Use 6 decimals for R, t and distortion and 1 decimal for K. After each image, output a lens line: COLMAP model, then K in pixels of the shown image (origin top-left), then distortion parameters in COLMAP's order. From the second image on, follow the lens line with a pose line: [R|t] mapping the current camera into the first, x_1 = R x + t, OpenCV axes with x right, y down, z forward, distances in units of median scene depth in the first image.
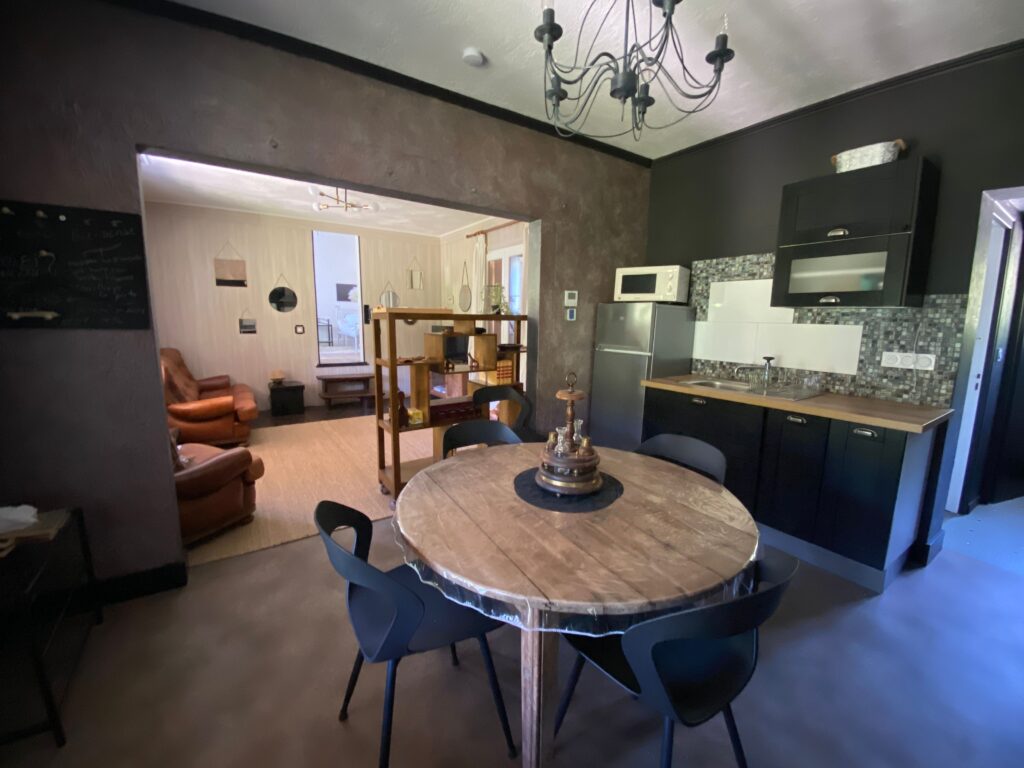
lens RADIAL K [[415.3, 0, 514.1], [0, 415.3, 381.2], [0, 0, 1]] dist [0.029859, -0.025349]
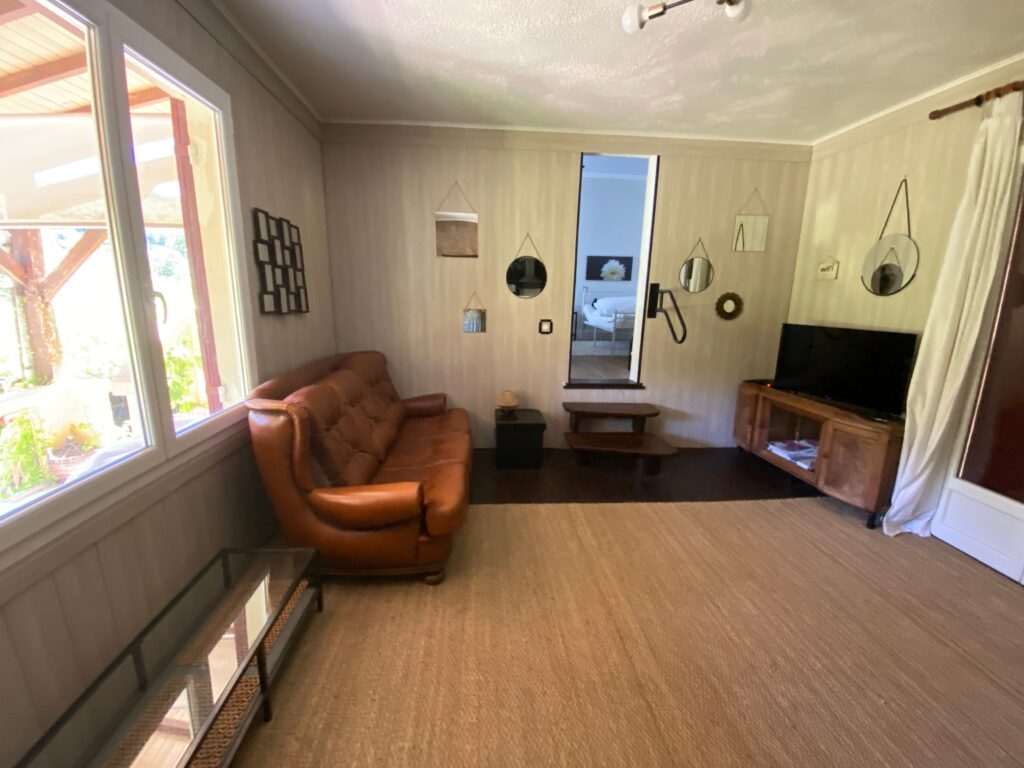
lens RADIAL K [[415.3, 0, 514.1], [0, 415.3, 381.2], [0, 0, 1]] dist [0.029859, -0.025349]
pose [[0.871023, 0.102695, -0.480388, -0.261788], [-0.080539, 0.994526, 0.066575, -0.083434], [0.484596, -0.019298, 0.874525, 0.460254]]
